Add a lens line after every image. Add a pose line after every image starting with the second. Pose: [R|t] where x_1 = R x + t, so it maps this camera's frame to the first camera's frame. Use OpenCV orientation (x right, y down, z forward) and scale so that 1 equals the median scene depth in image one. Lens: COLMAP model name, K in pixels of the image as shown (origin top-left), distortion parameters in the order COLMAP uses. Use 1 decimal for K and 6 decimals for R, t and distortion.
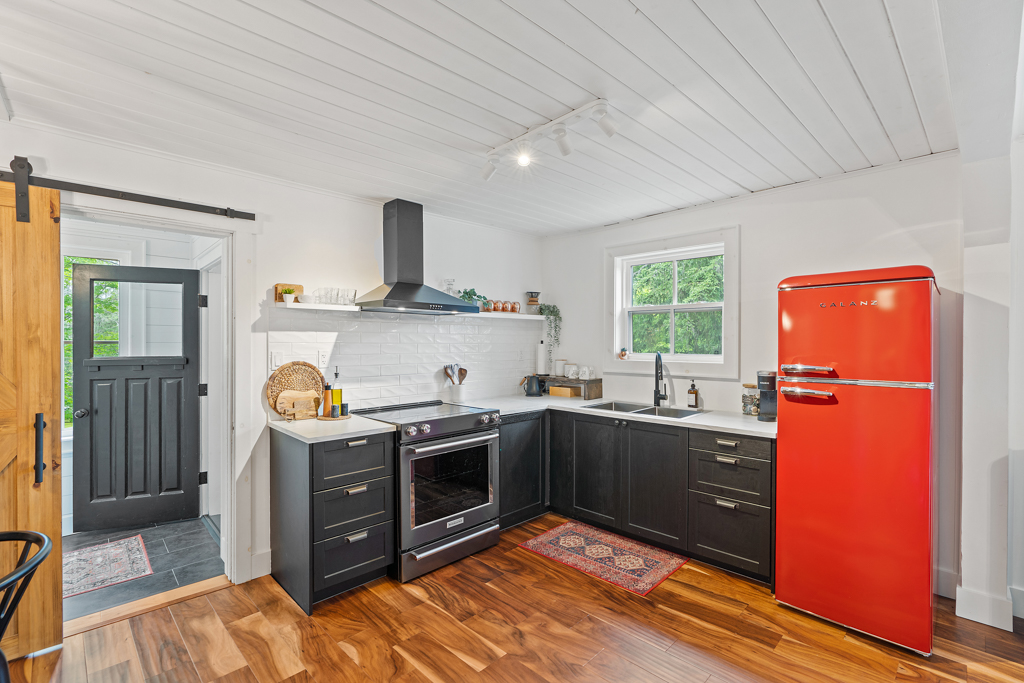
lens RADIAL K [[464.1, 0, 508.4], [0, 464.1, 343.8], [0, 0, 1]] dist [-0.010259, 0.004049]
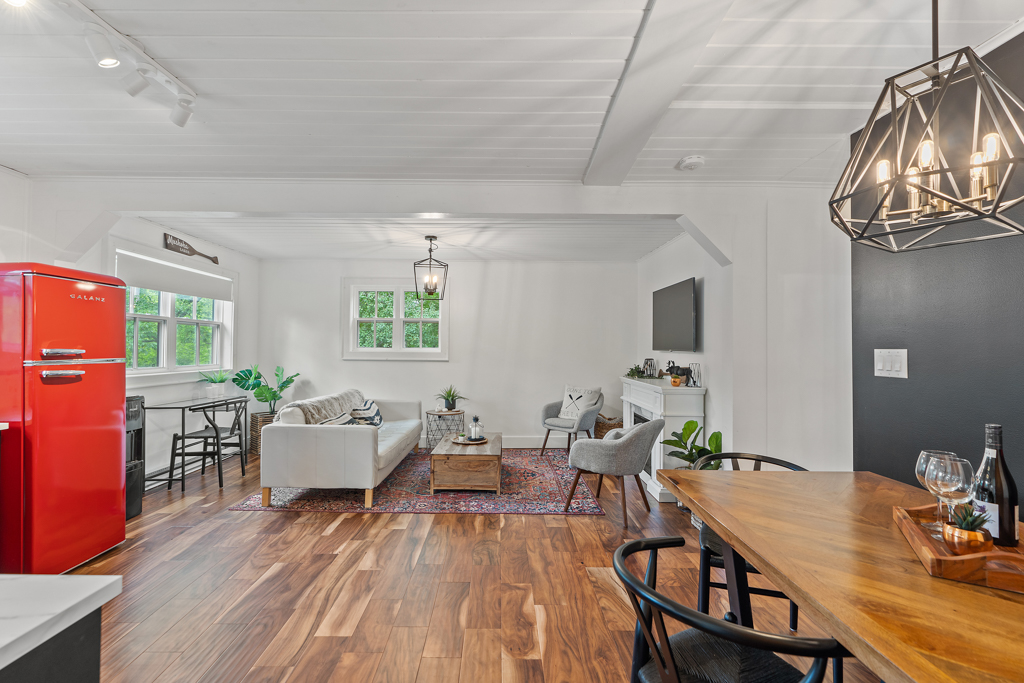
lens RADIAL K [[464.1, 0, 510.2], [0, 464.1, 341.2], [0, 0, 1]] dist [-0.010259, 0.004049]
pose [[-0.727340, 0.003982, 0.686266, -0.680025], [-0.005684, 0.999914, -0.011825, 0.027315], [-0.686254, -0.012502, -0.727255, 0.824741]]
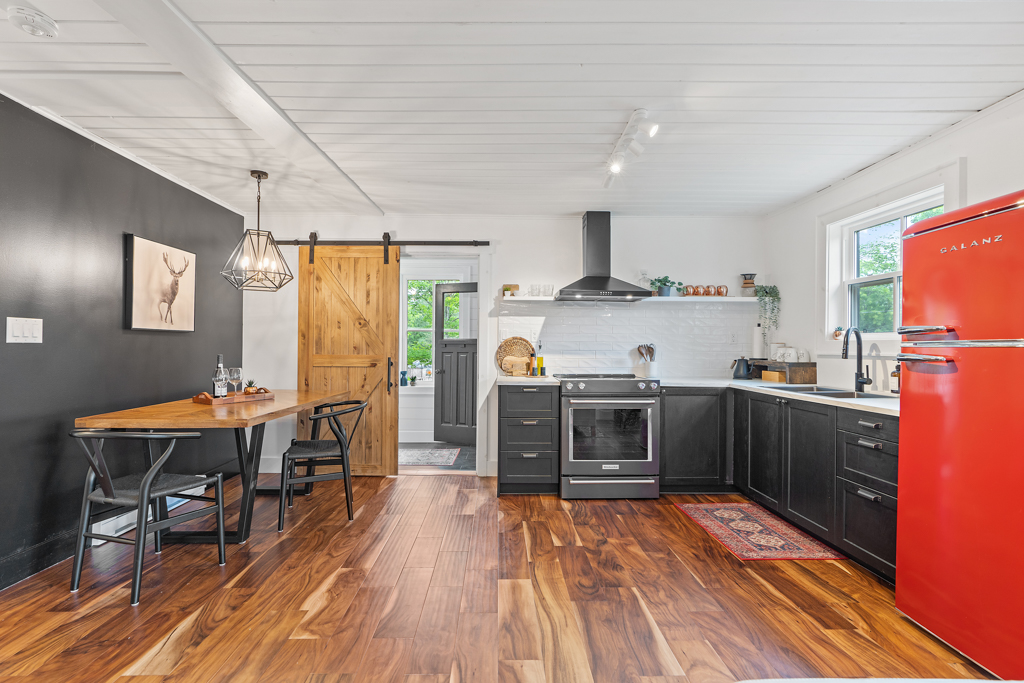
lens RADIAL K [[464.1, 0, 505.3], [0, 464.1, 345.2], [0, 0, 1]] dist [-0.010259, 0.004049]
pose [[0.722430, 0.002569, -0.691440, 0.519959], [-0.009904, 0.999929, -0.006633, 0.072444], [0.691373, 0.011640, 0.722404, -0.082262]]
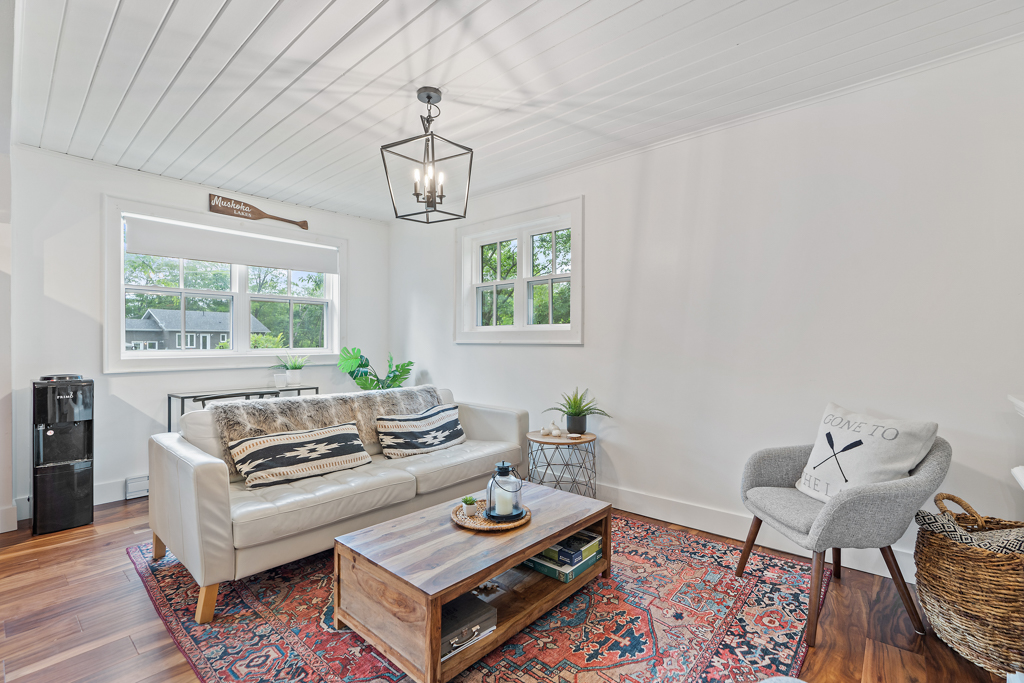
lens RADIAL K [[464.1, 0, 509.8], [0, 464.1, 343.4], [0, 0, 1]] dist [-0.010259, 0.004049]
pose [[-0.077856, -0.005402, 0.996950, -0.210629], [0.004877, 0.999971, 0.005799, 0.079688], [-0.996953, 0.005313, -0.077828, -0.197153]]
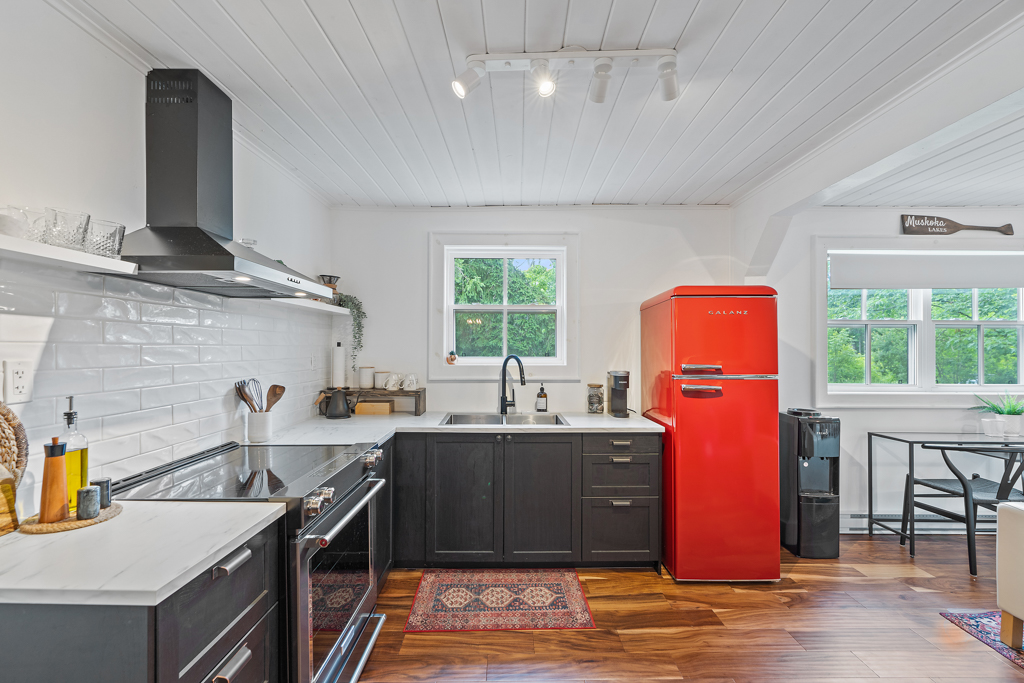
lens RADIAL K [[464.1, 0, 508.2], [0, 464.1, 342.7], [0, 0, 1]] dist [-0.010259, 0.004049]
pose [[0.701878, 0.006594, 0.712267, -0.390734], [0.001807, 0.999937, -0.011039, 0.003975], [-0.712295, 0.009035, 0.701822, 0.412279]]
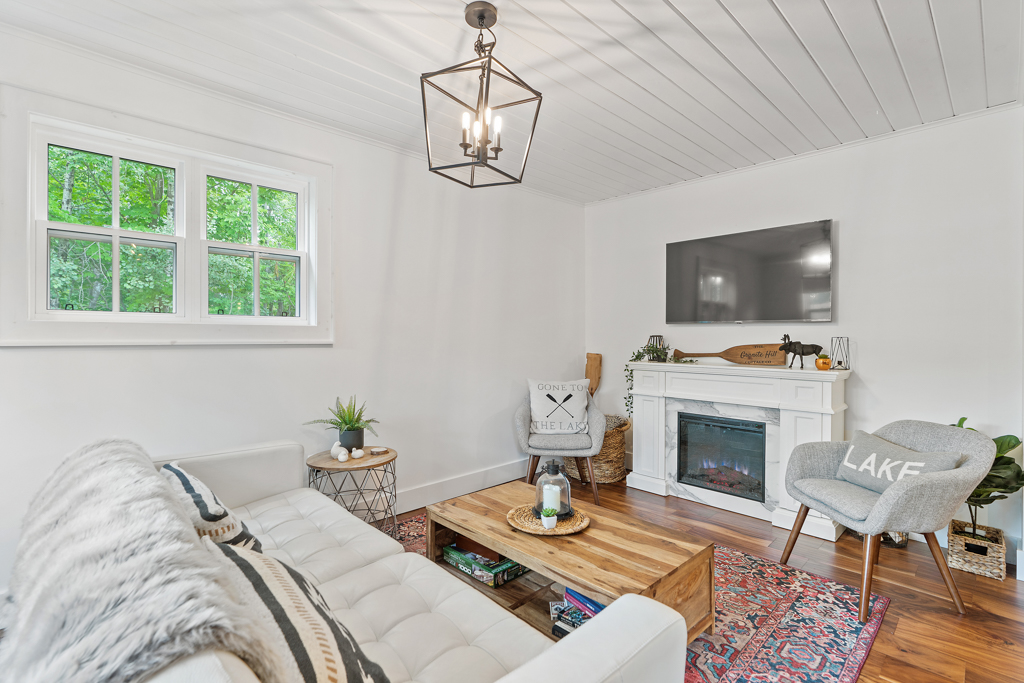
lens RADIAL K [[464.1, 0, 507.4], [0, 464.1, 335.2], [0, 0, 1]] dist [-0.010259, 0.004049]
pose [[-0.999900, -0.000911, 0.014096, 0.542191], [-0.000962, 0.999993, -0.003650, 0.075087], [-0.014092, -0.003664, -0.999894, 0.464991]]
